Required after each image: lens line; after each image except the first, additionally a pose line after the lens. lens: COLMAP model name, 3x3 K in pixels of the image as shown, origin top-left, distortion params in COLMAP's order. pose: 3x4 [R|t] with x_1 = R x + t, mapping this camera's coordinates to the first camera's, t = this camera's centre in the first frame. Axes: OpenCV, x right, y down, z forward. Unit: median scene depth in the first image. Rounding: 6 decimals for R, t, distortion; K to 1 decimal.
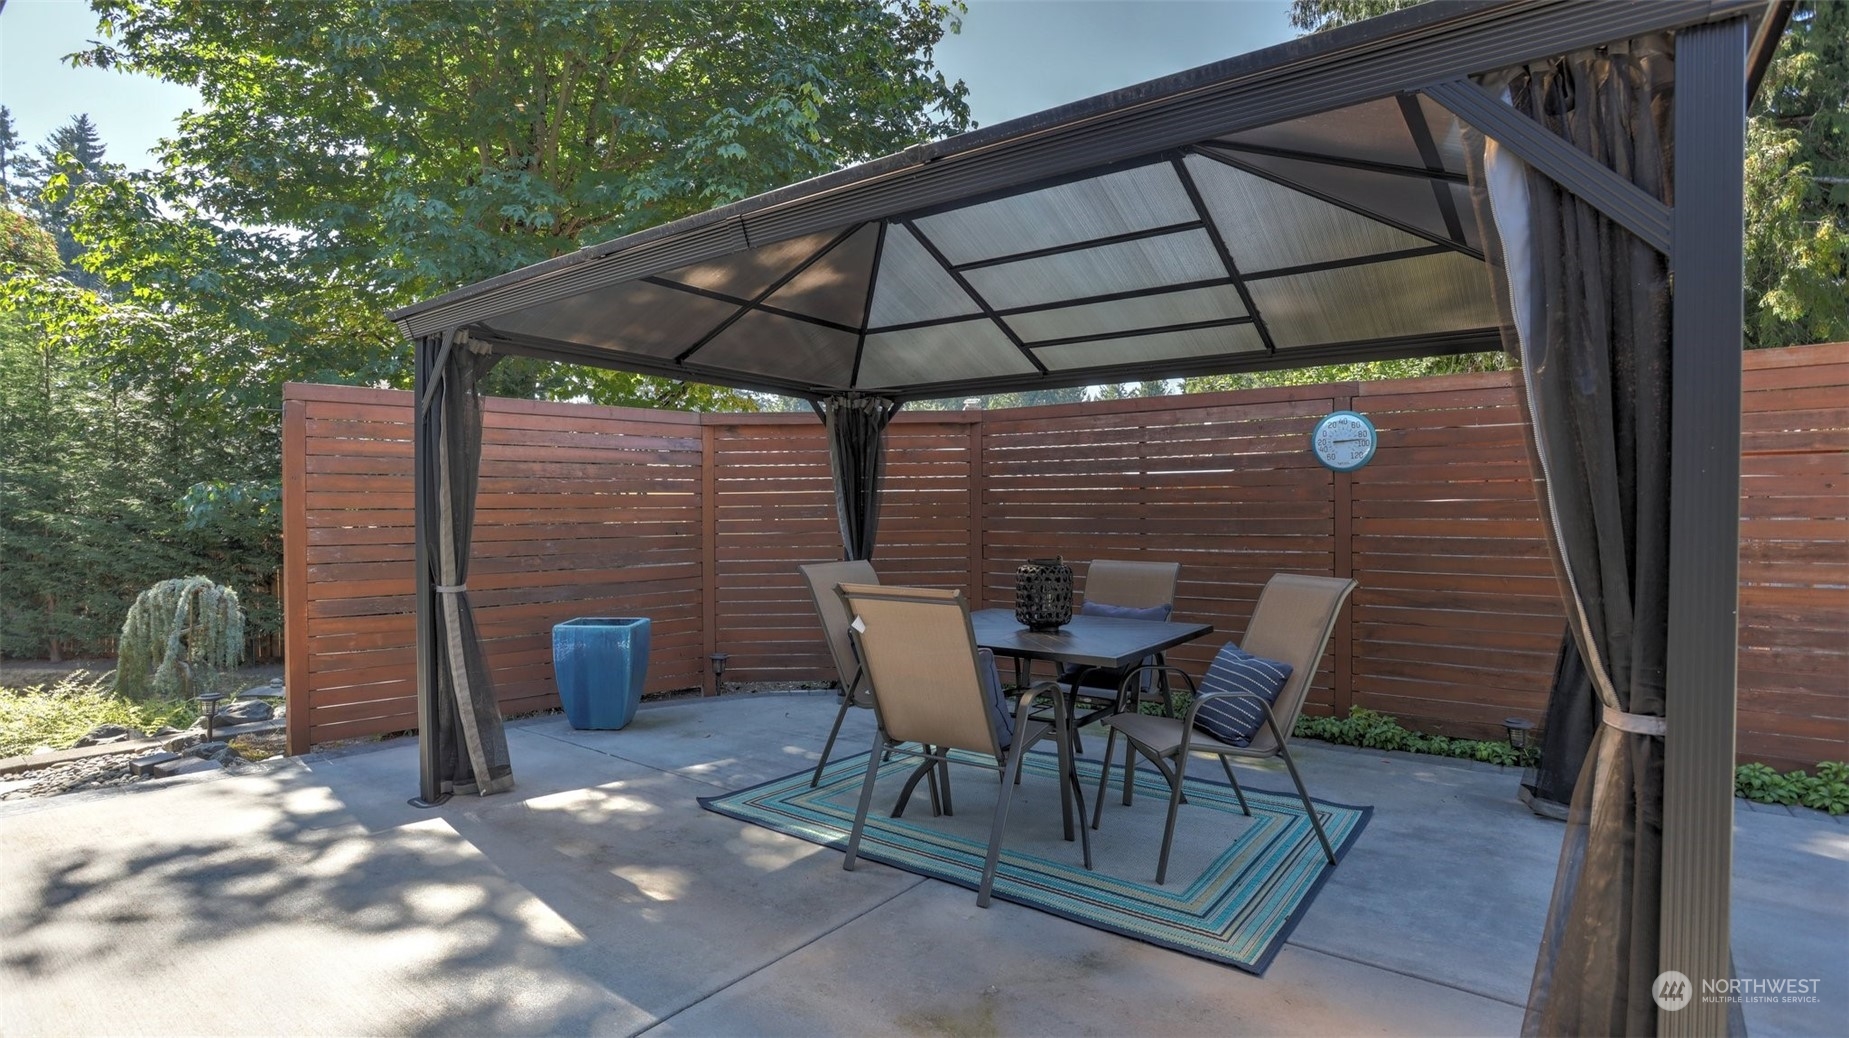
lens RADIAL K [[897.6, 0, 916.0], [0, 897.6, 515.6], [0, 0, 1]] dist [-0.081342, 0.037799]
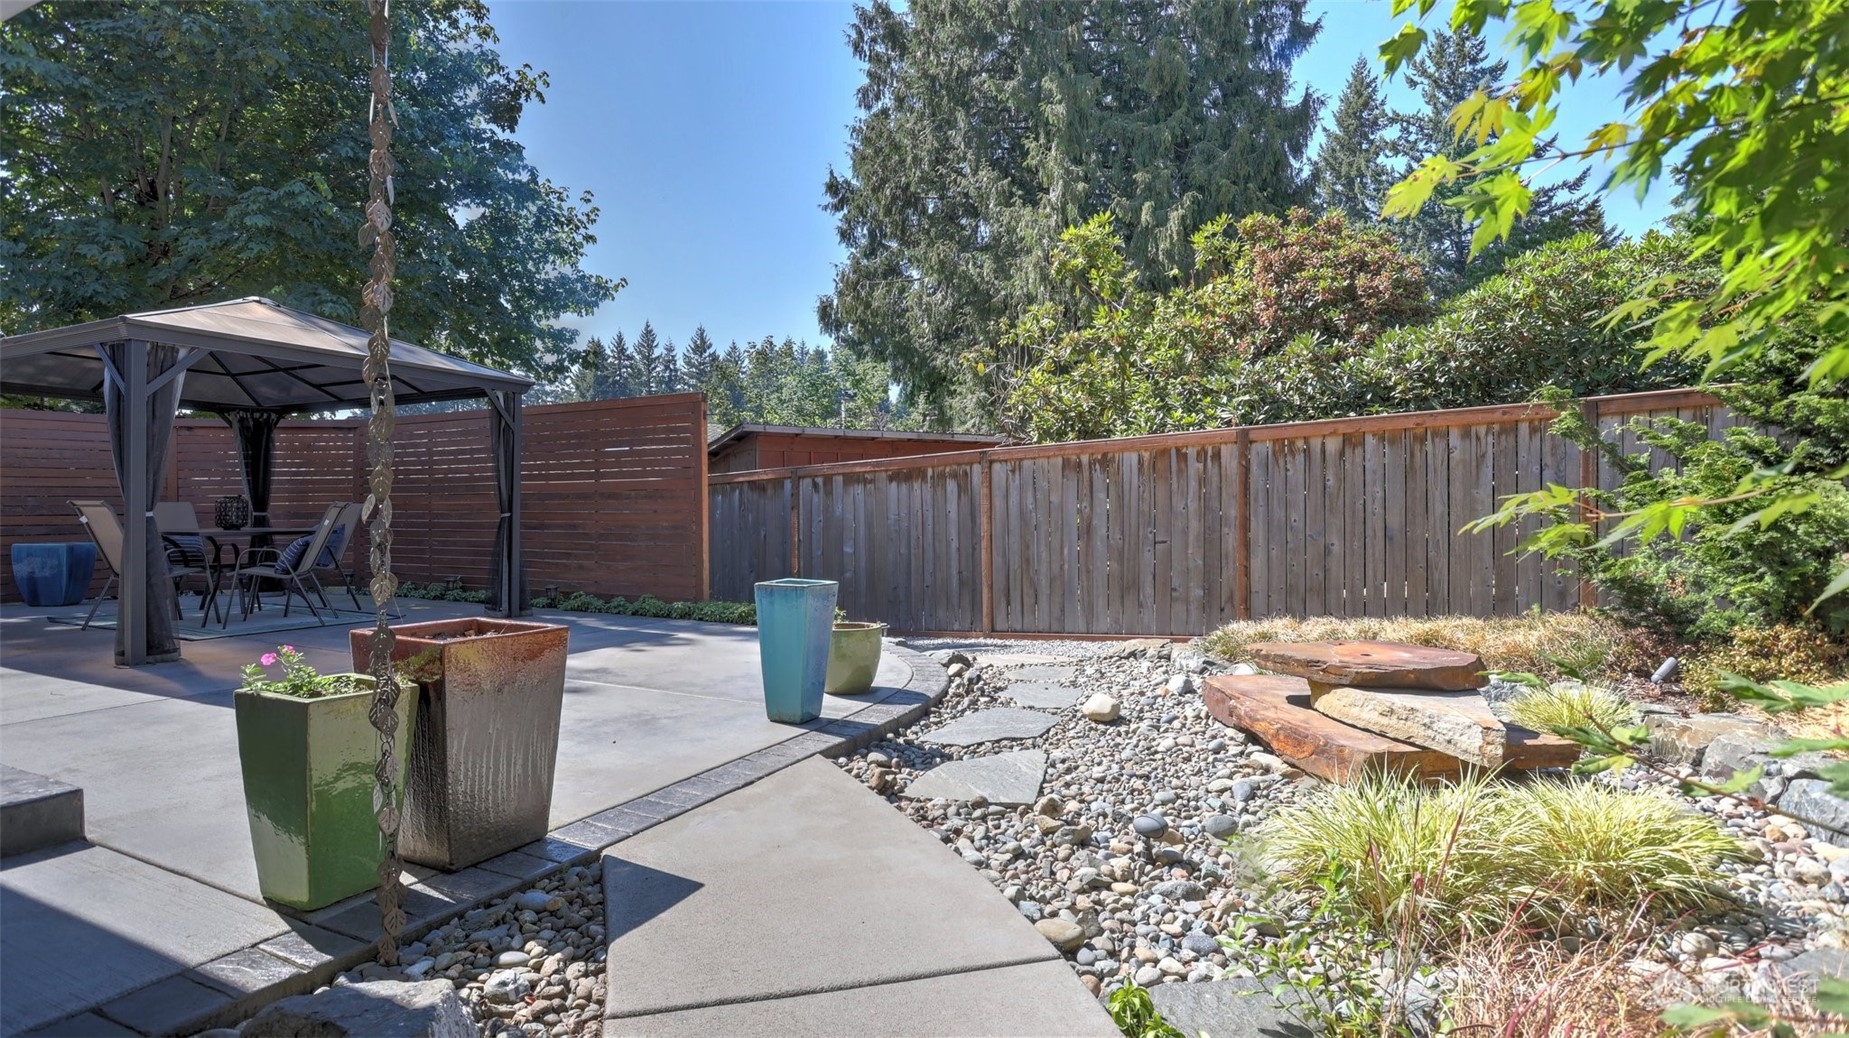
lens RADIAL K [[897.6, 0, 916.0], [0, 897.6, 515.6], [0, 0, 1]] dist [-0.081342, 0.037799]
pose [[0.982665, -0.009324, 0.185158, 0.834659], [0.006002, 0.999811, 0.018497, 0.035950], [-0.185295, -0.017065, 0.982535, -0.773375]]
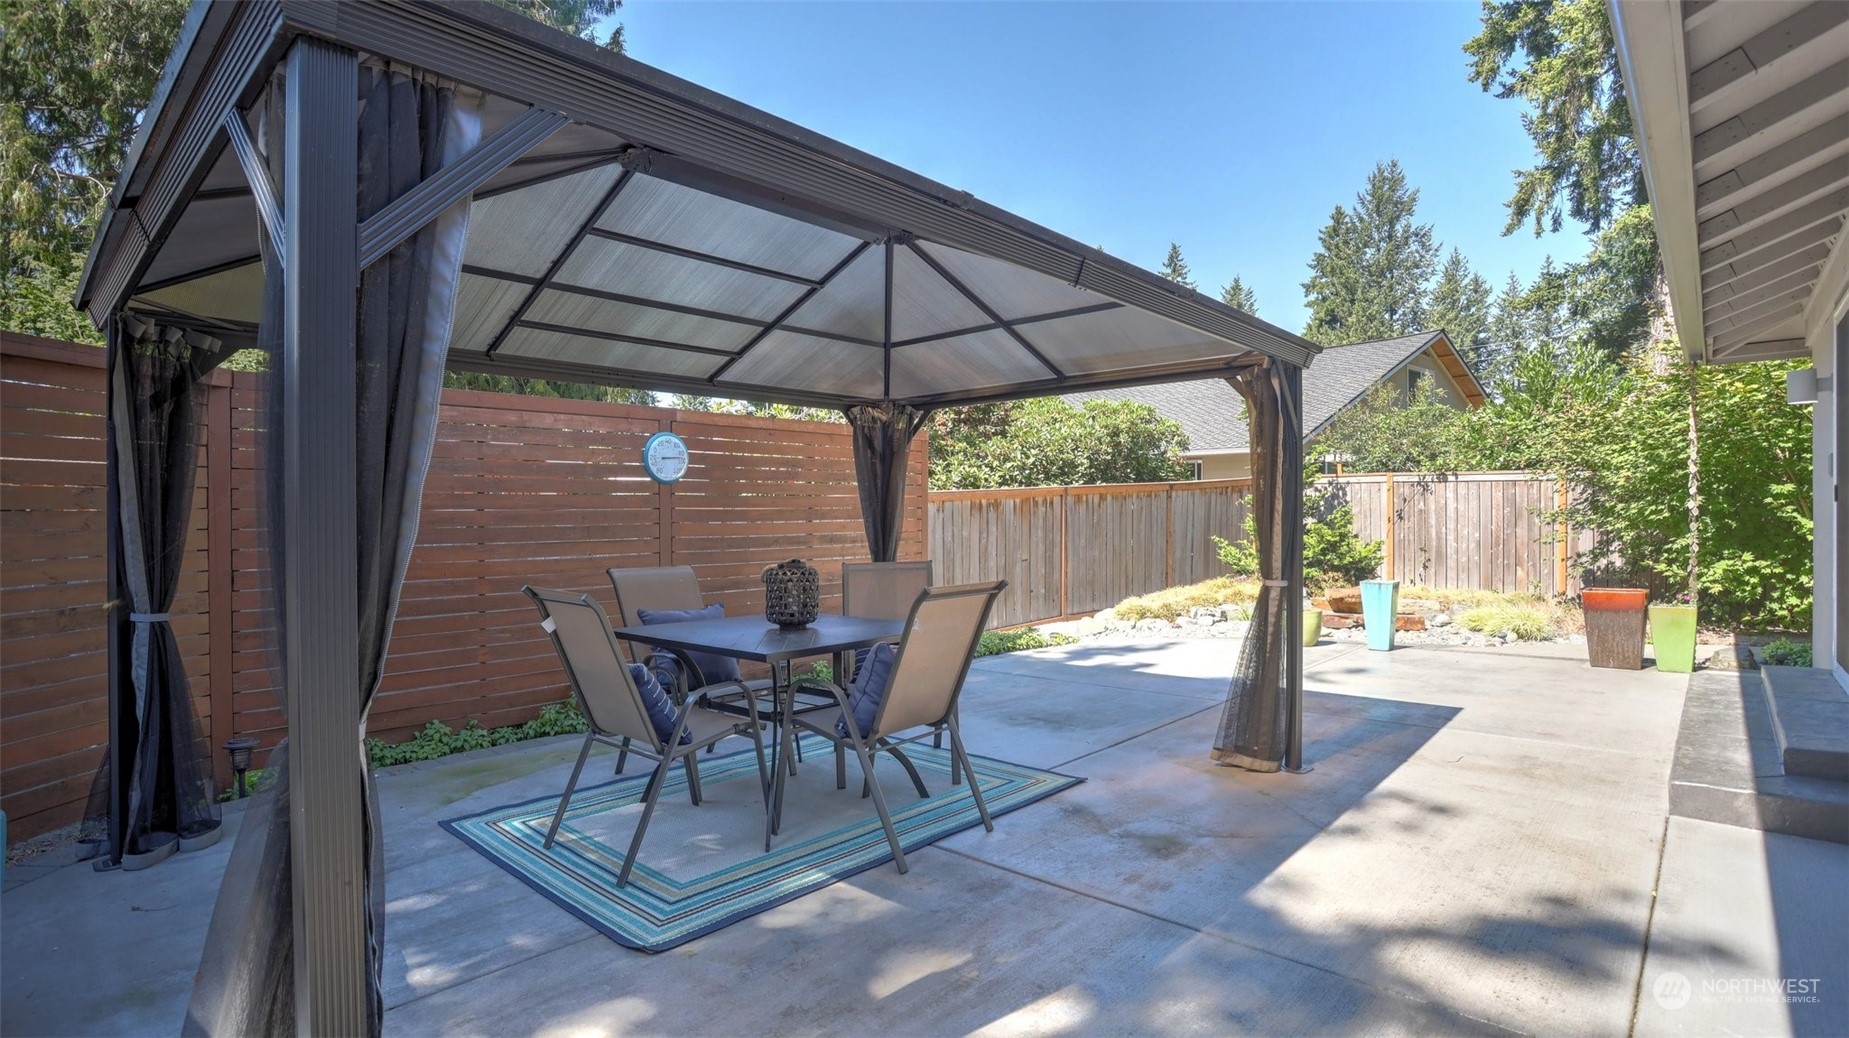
lens RADIAL K [[897.6, 0, 916.0], [0, 897.6, 515.6], [0, 0, 1]] dist [-0.081342, 0.037799]
pose [[0.094034, -0.002970, 0.995565, -0.980274], [0.007862, 0.999967, 0.002240, -0.009475], [-0.995538, 0.007617, 0.094054, 0.805803]]
